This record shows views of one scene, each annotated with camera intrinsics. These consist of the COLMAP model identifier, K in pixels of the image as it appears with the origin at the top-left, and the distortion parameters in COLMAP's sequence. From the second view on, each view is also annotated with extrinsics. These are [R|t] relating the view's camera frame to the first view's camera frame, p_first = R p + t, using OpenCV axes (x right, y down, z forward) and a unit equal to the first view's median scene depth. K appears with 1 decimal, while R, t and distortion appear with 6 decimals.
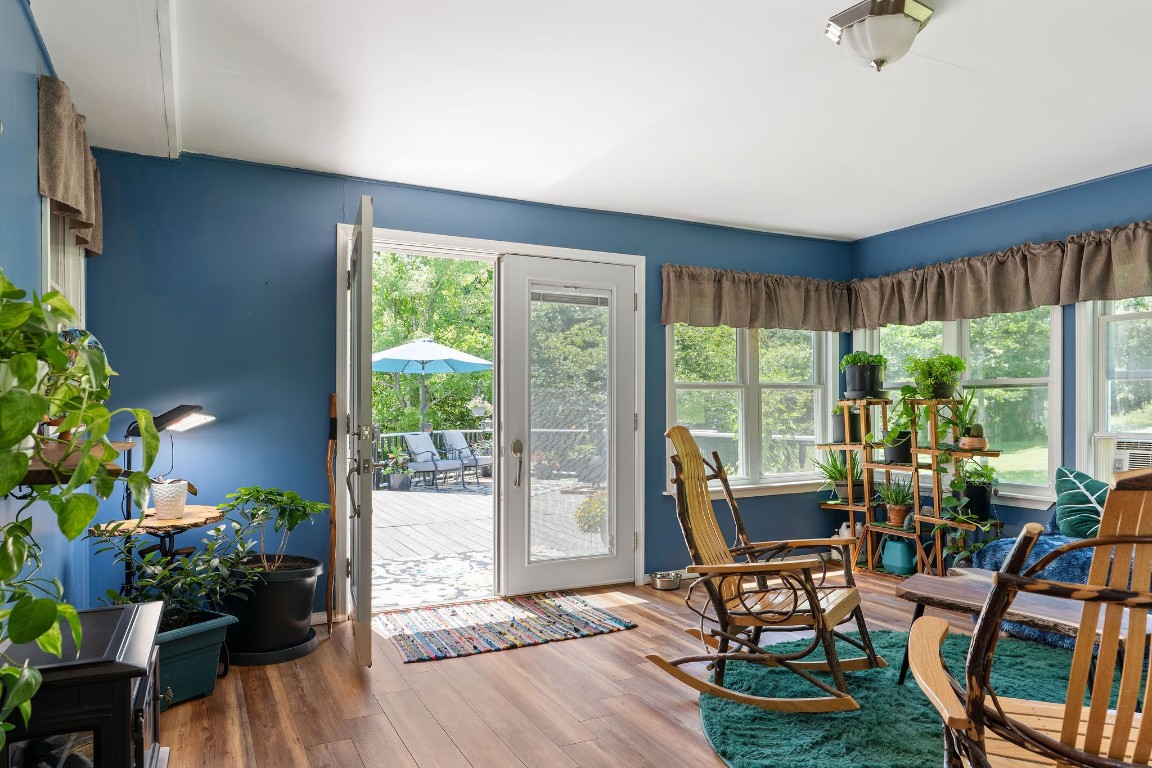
lens RADIAL K [[762.0, 0, 577.7], [0, 762.0, 410.6], [0, 0, 1]] dist [-0.005551, -0.001958]
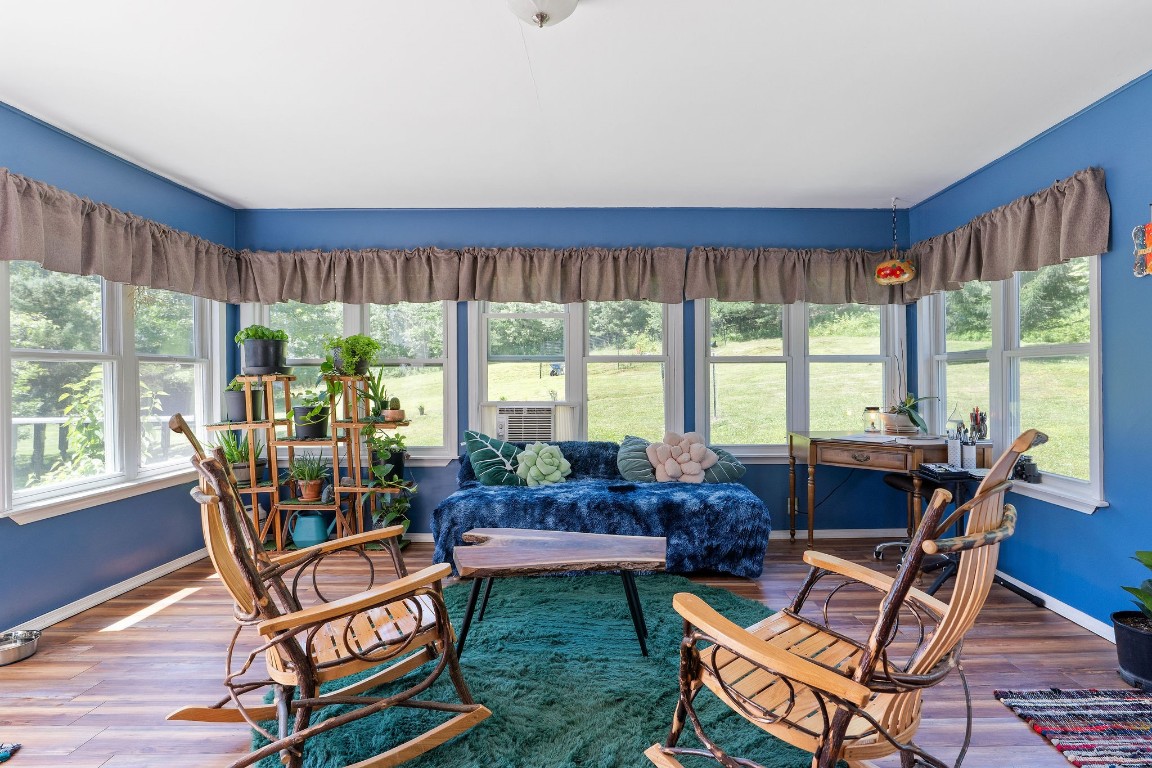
lens RADIAL K [[585.0, 0, 580.7], [0, 585.0, 382.1], [0, 0, 1]] dist [-0.001969, 0.000011]
pose [[0.441203, -0.003615, 0.897400, -0.116644], [0.007599, 0.999971, 0.000292, -0.003675], [-0.897375, 0.006691, 0.441217, 0.324701]]
